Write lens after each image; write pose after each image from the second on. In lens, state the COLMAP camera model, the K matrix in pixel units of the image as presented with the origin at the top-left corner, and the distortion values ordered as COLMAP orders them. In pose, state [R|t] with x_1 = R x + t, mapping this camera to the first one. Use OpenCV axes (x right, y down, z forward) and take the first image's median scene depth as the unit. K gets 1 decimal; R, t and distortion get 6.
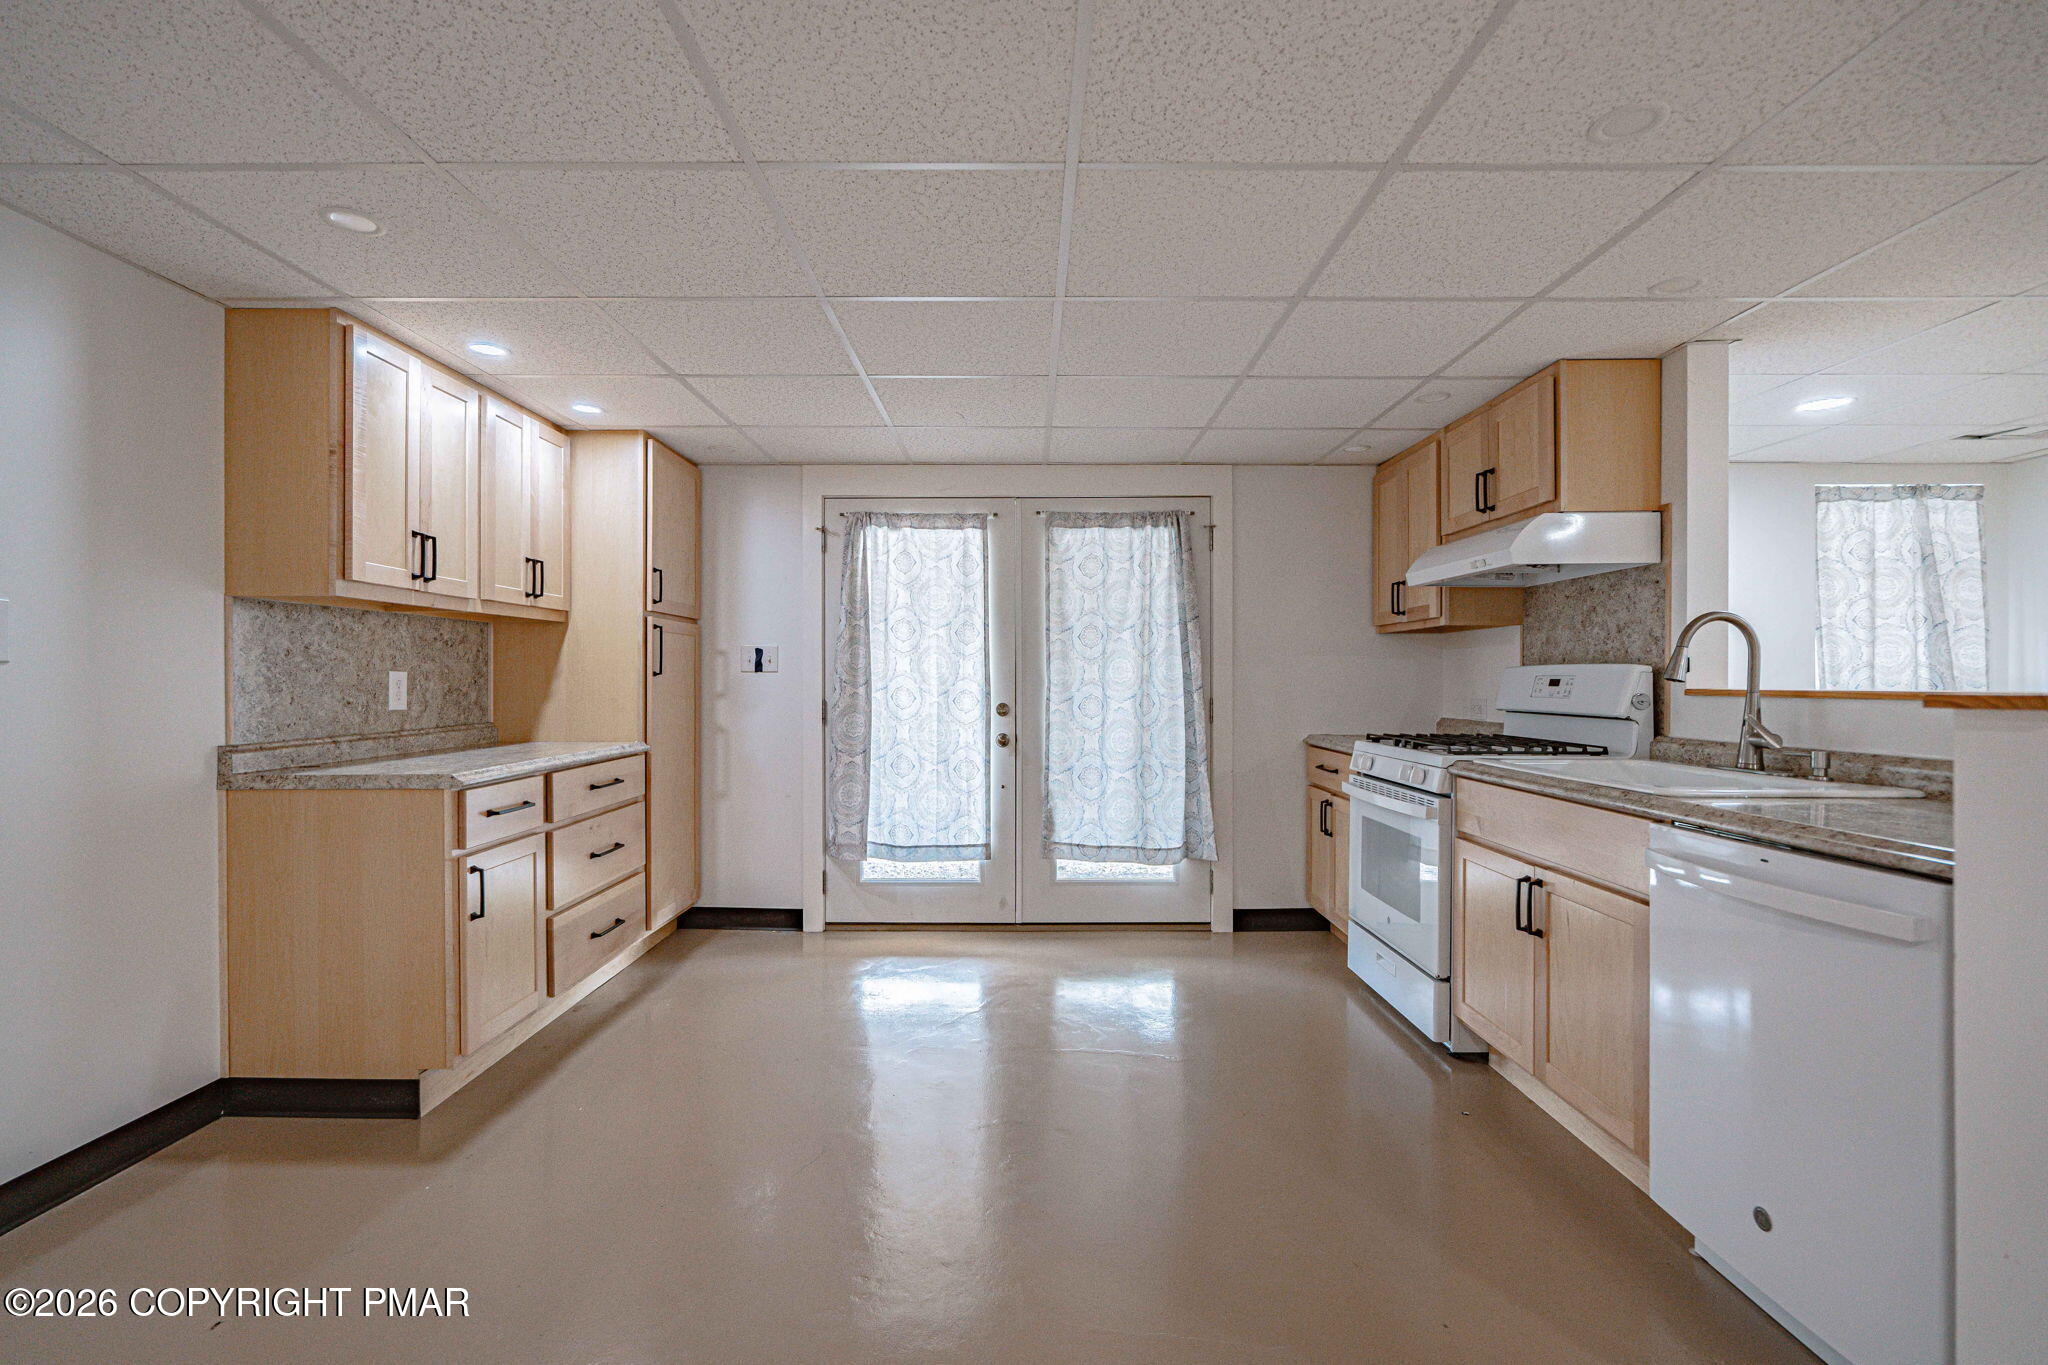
lens RADIAL K [[930.5, 0, 1008.7], [0, 930.5, 683.9], [0, 0, 1]] dist [0.000731, 0.000650]
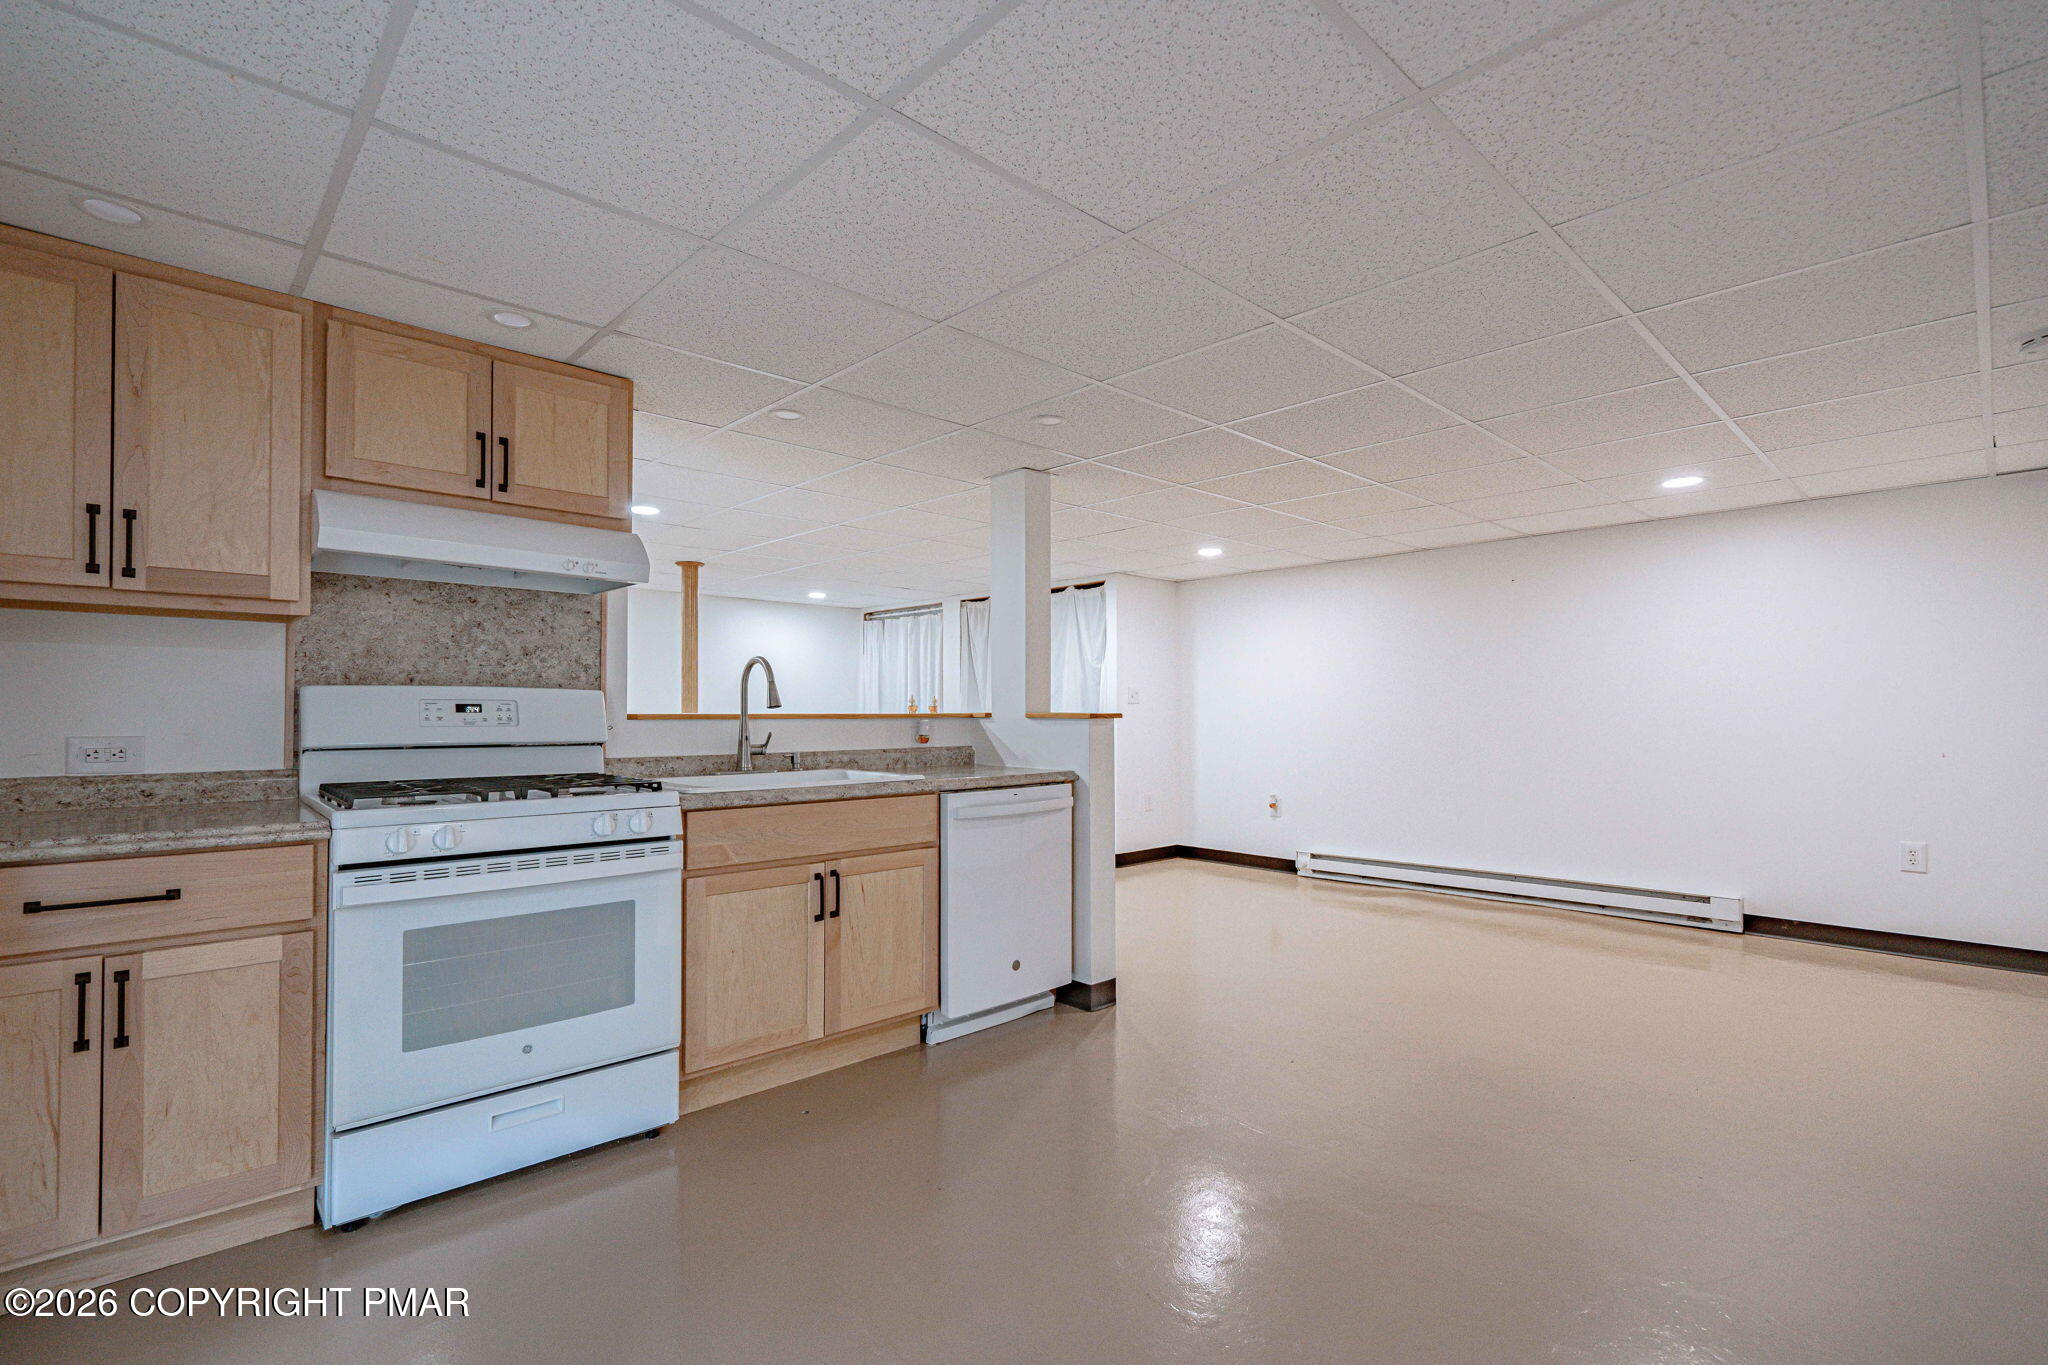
lens RADIAL K [[930.5, 0, 1008.7], [0, 930.5, 683.9], [0, 0, 1]] dist [0.000731, 0.000650]
pose [[-0.699737, 0.015898, 0.714224, -0.371662], [-0.002670, 0.999687, -0.024868, -0.004117], [-0.714396, -0.019308, -0.699475, 1.345433]]
